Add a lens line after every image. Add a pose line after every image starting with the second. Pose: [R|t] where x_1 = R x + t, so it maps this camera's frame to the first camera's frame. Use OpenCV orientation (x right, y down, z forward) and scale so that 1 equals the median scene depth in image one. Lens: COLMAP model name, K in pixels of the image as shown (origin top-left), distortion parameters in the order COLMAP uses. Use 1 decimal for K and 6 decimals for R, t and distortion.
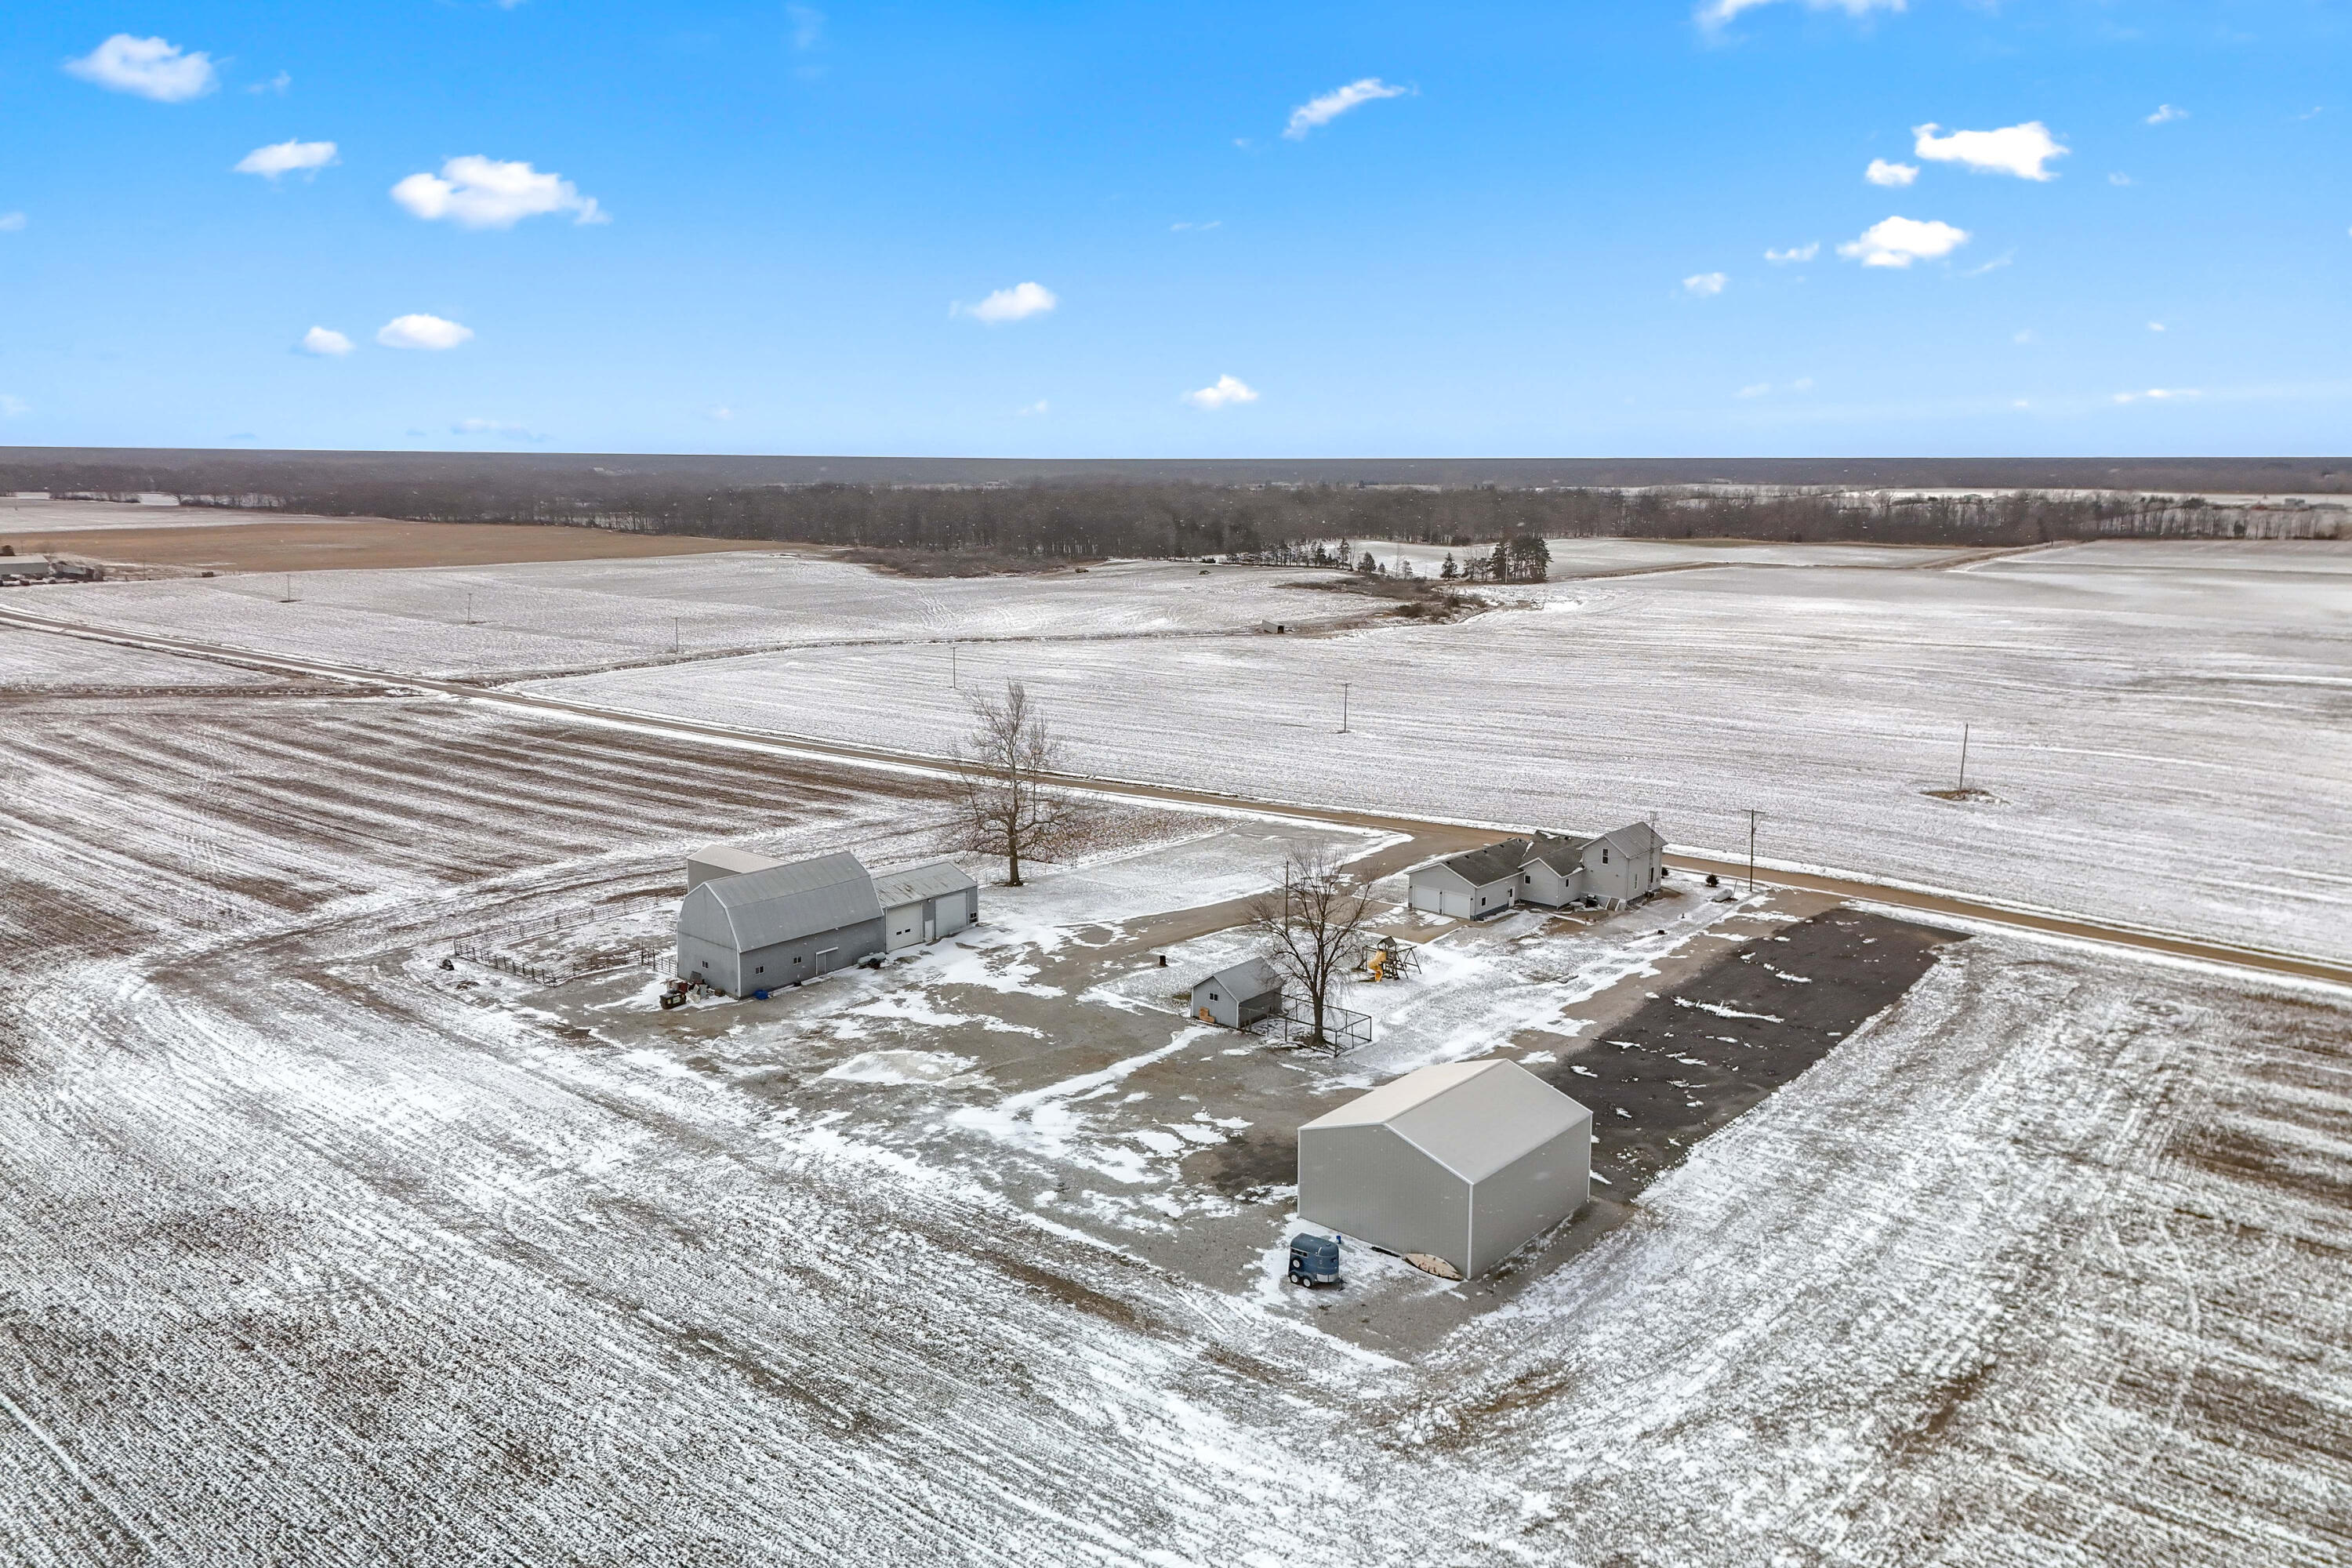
lens RADIAL K [[1726.9, 0, 1178.7], [0, 1726.9, 707.7], [0, 0, 1]] dist [0.086279, -0.066327]
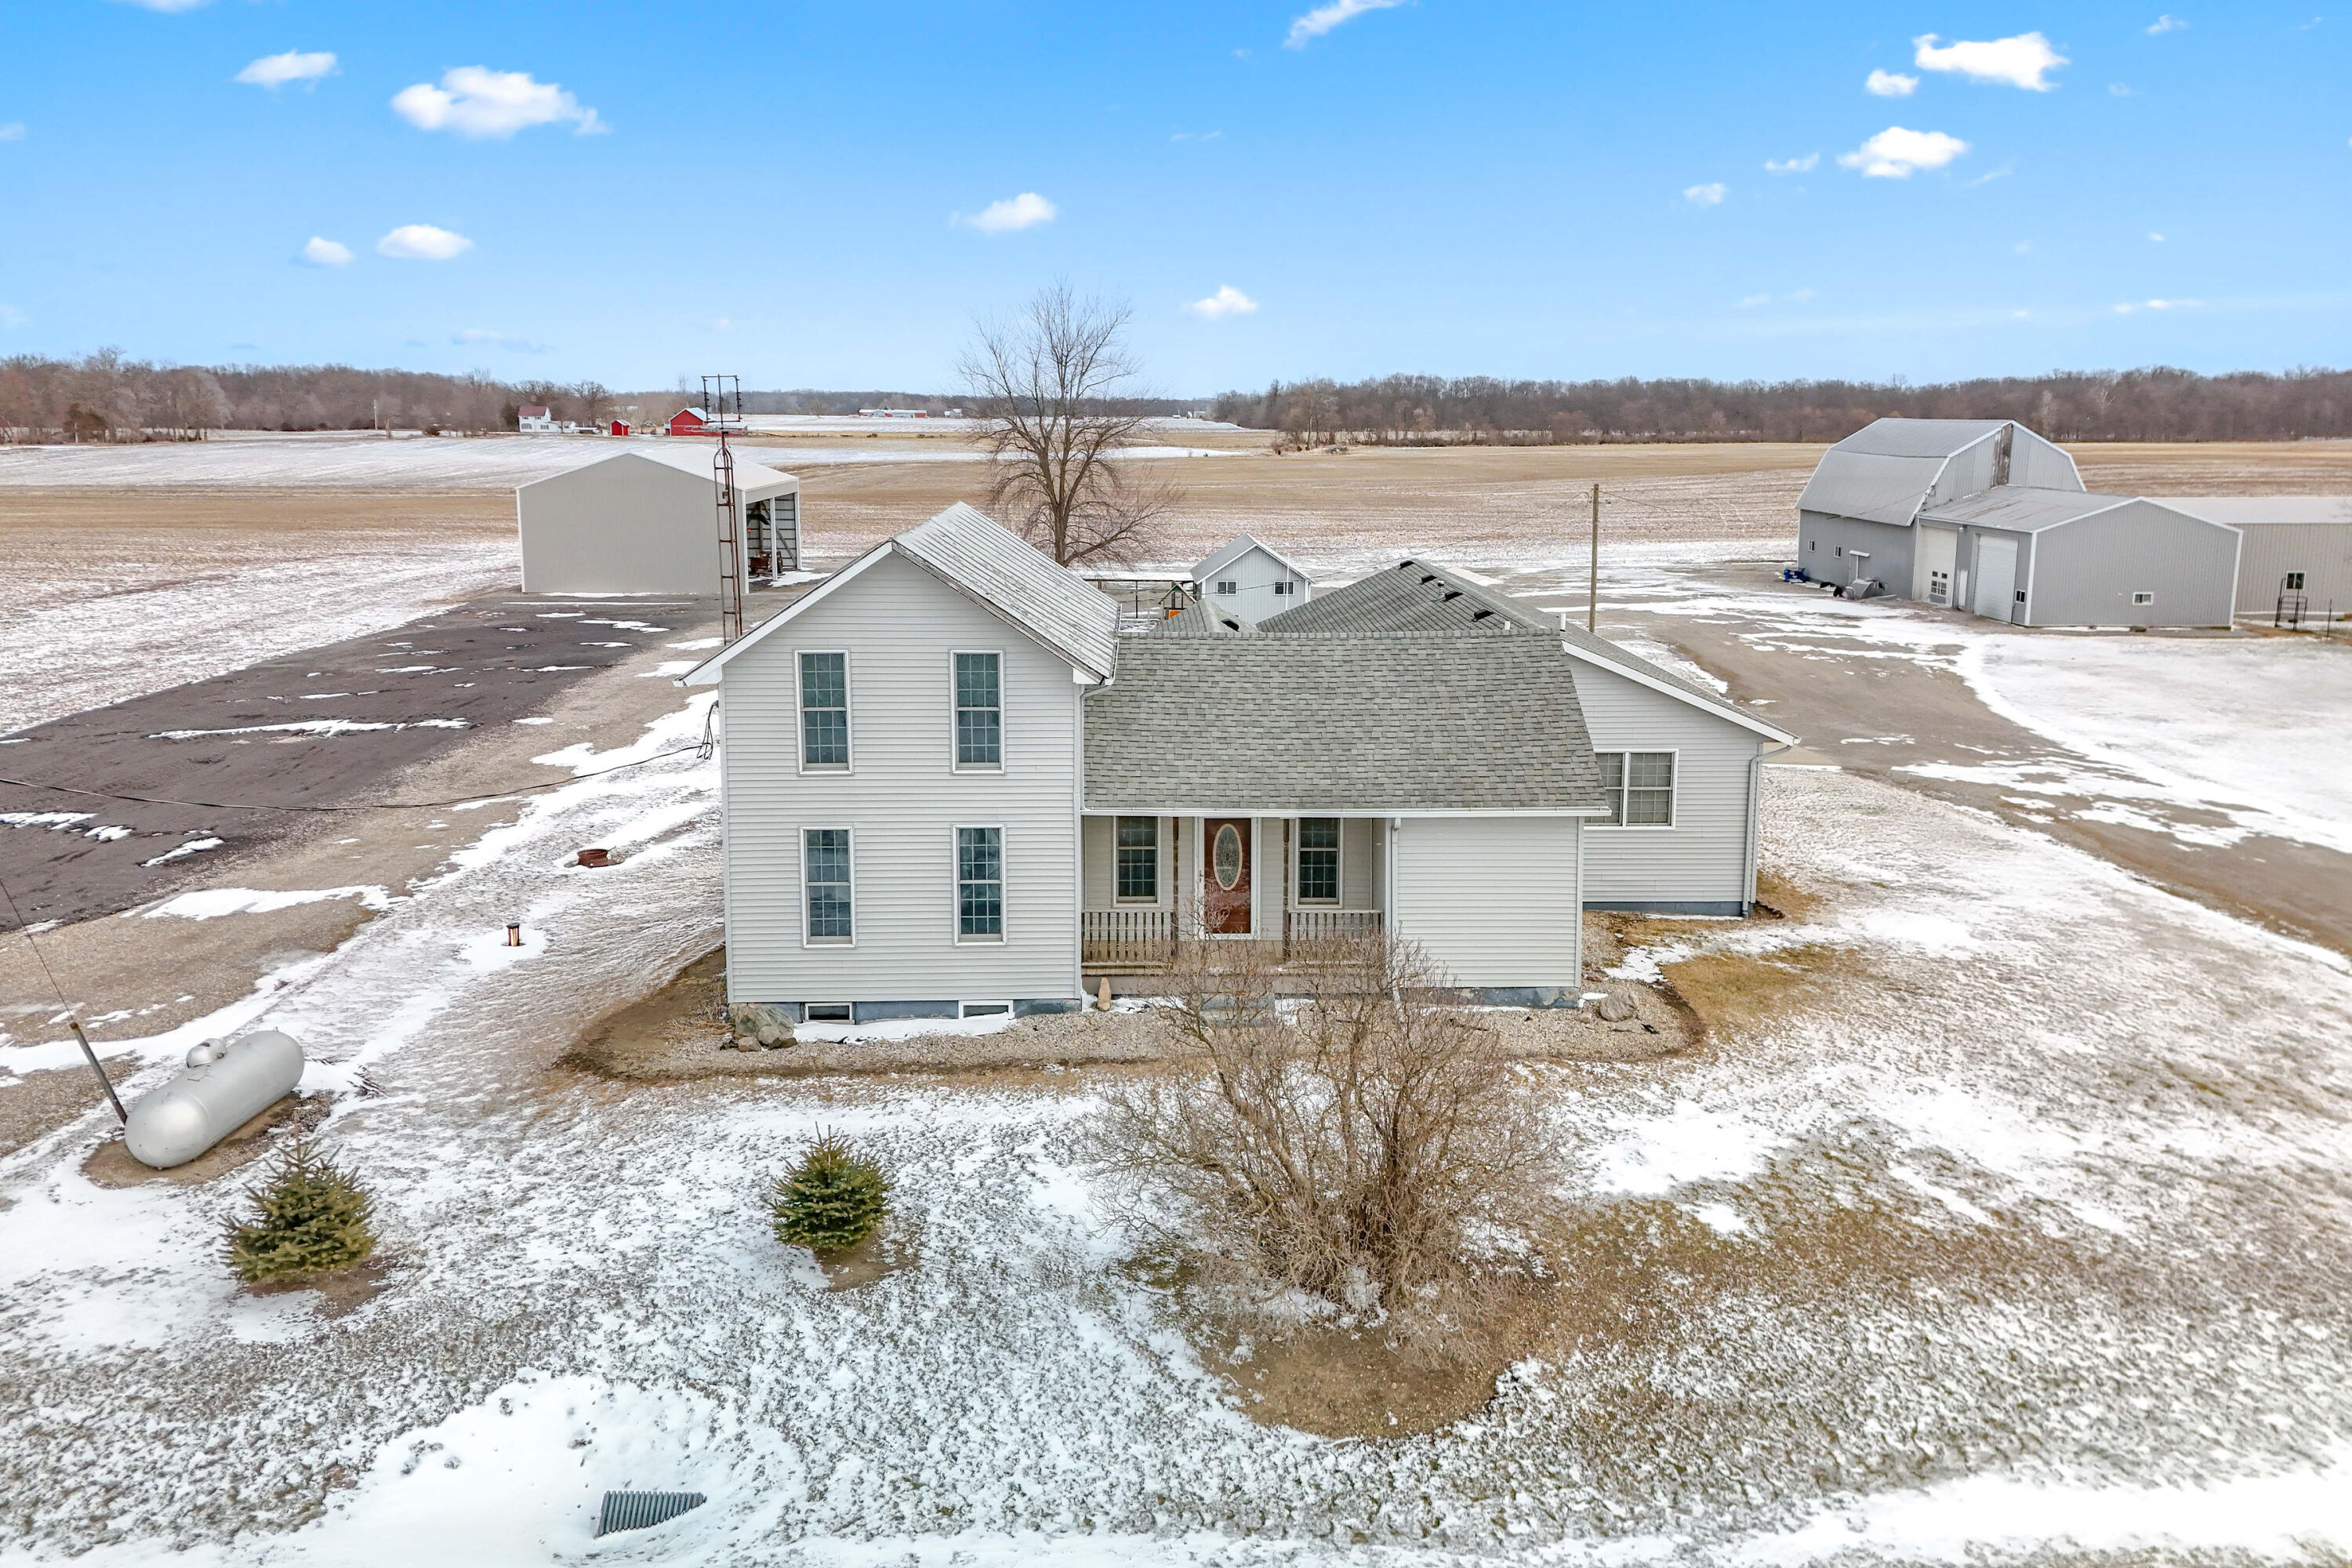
lens RADIAL K [[1712.1, 0, 1176.7], [0, 1712.1, 721.2], [0, 0, 1]] dist [0.083607, -0.075563]
pose [[-0.750438, 0.110853, -0.651578, 0.440626], [-0.105317, 0.953183, 0.283462, 0.052590], [0.652496, 0.281343, -0.703630, 1.453755]]
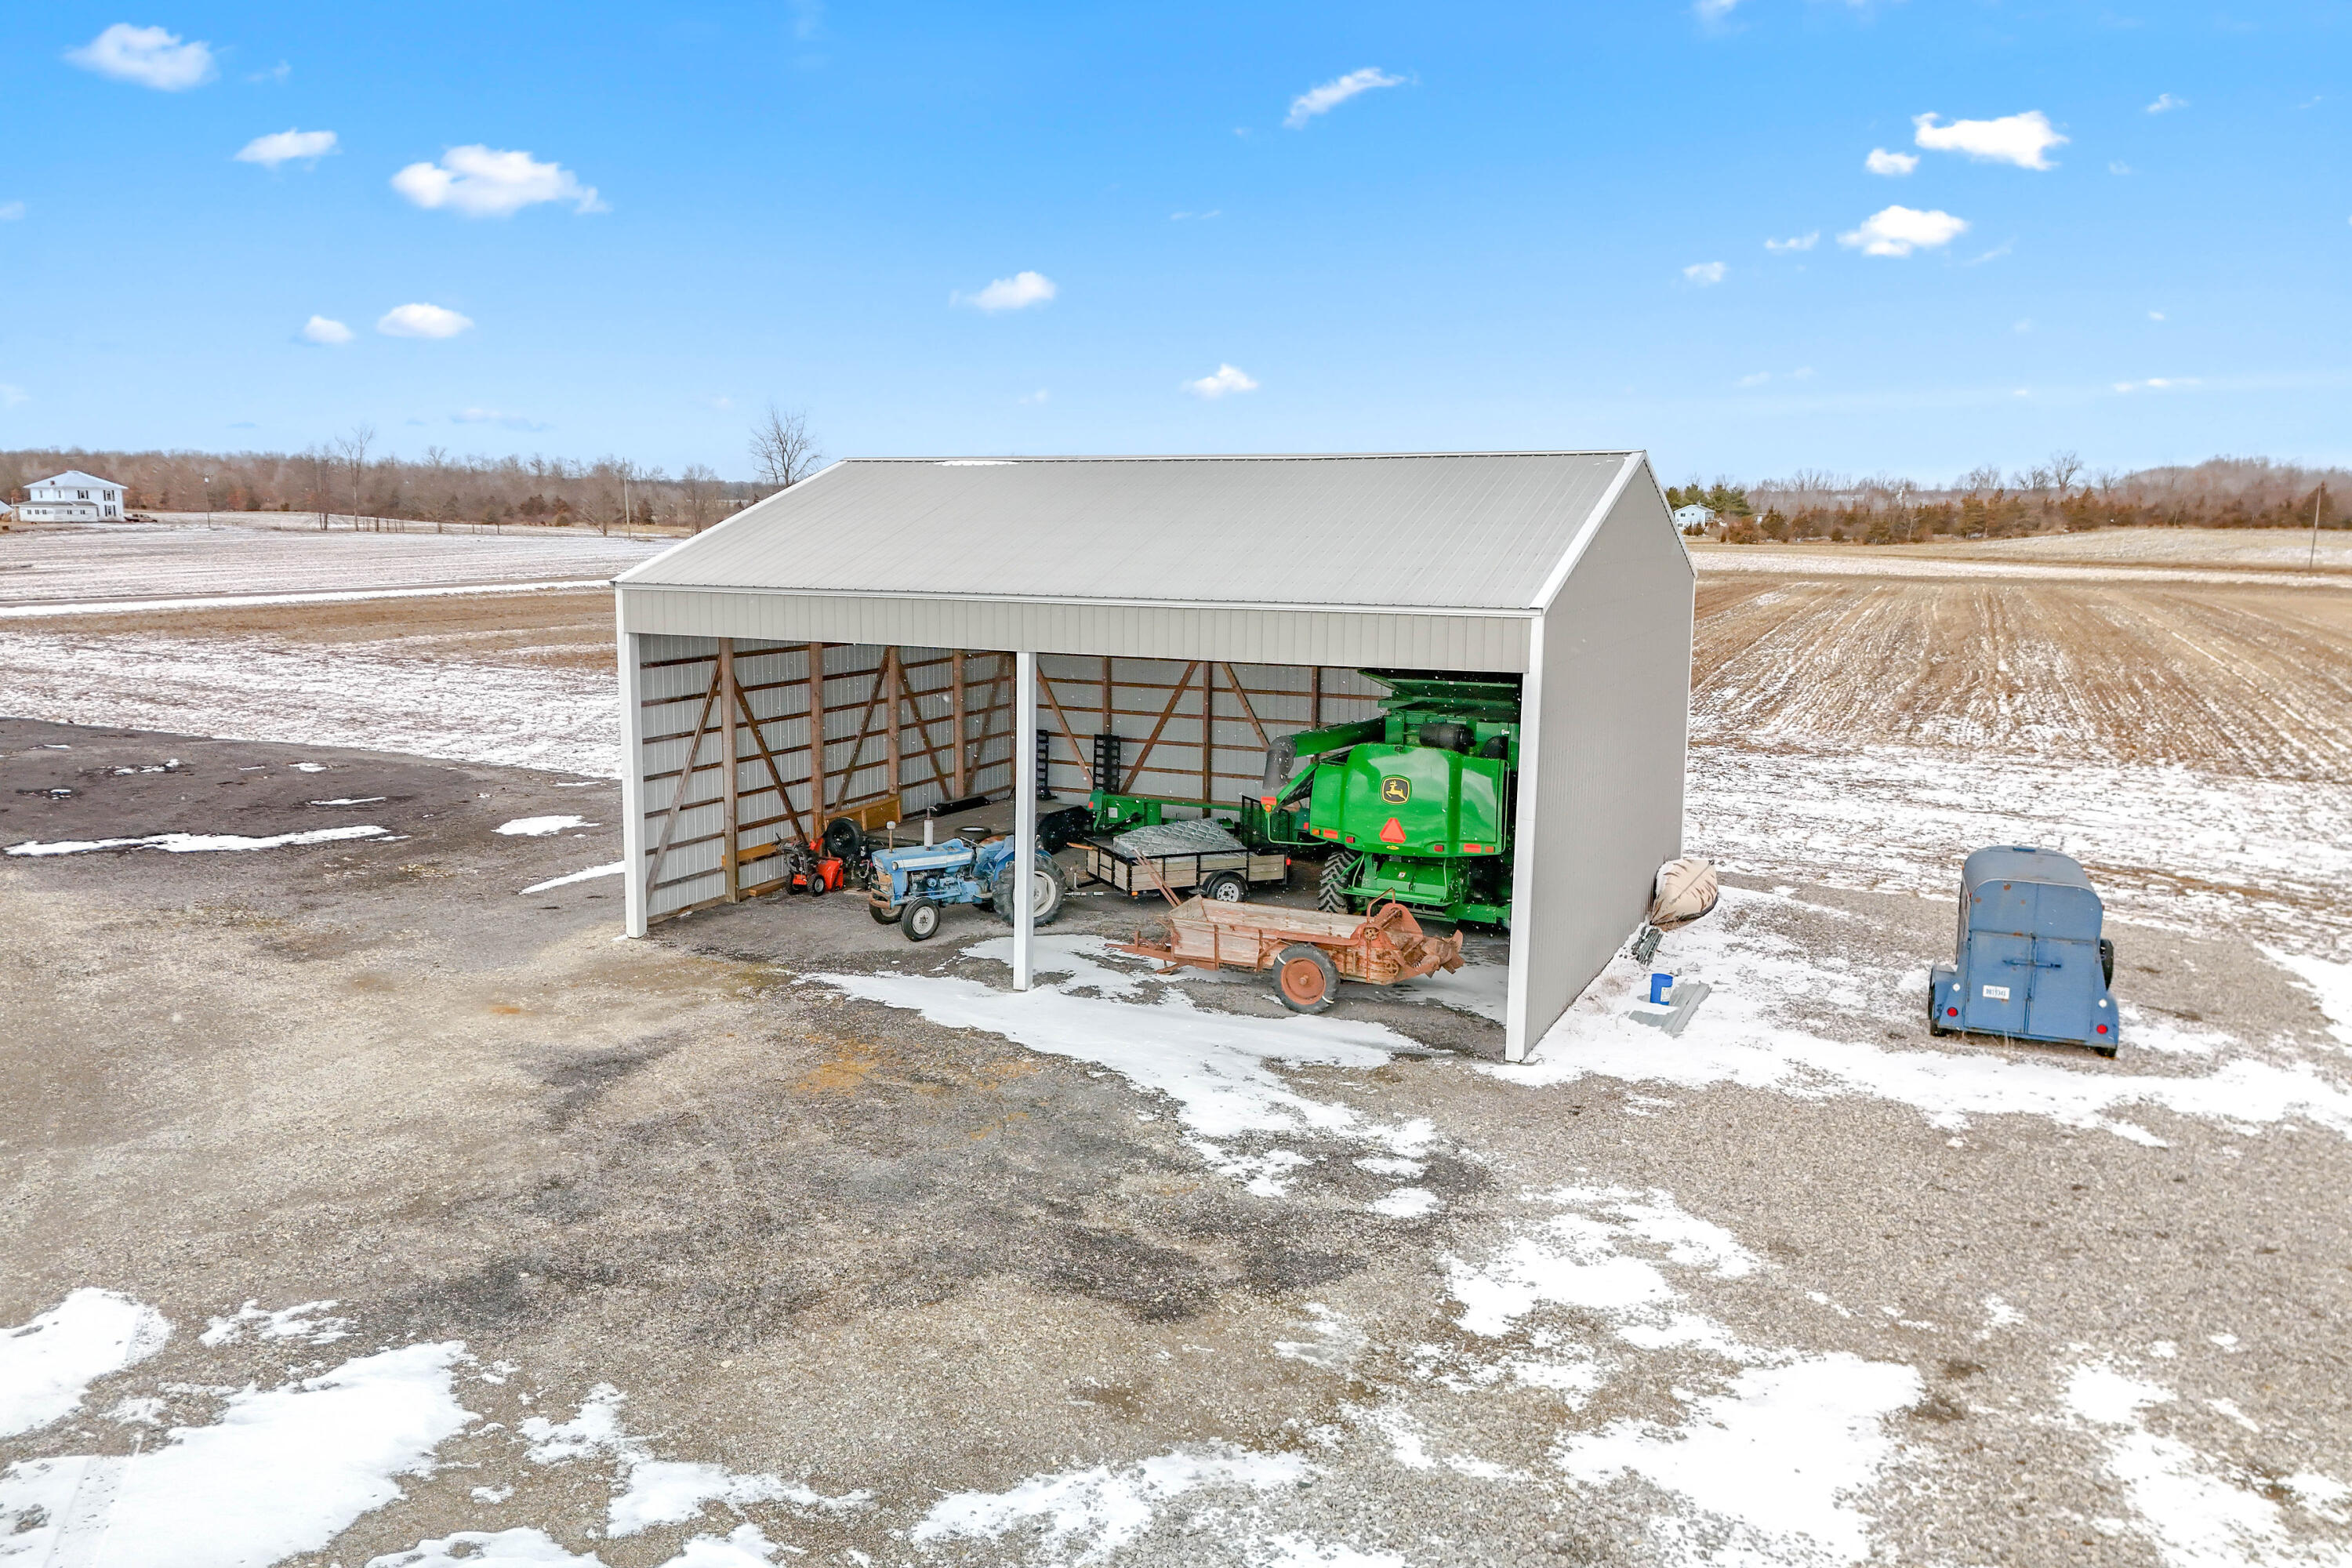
lens RADIAL K [[1726.9, 0, 1178.7], [0, 1726.9, 707.7], [0, 0, 1]] dist [0.086279, -0.066327]
pose [[-0.264100, -0.120448, 0.956945, -0.083947], [0.135565, 0.977687, 0.160472, 0.166148], [-0.954921, 0.172108, -0.241879, 0.834201]]
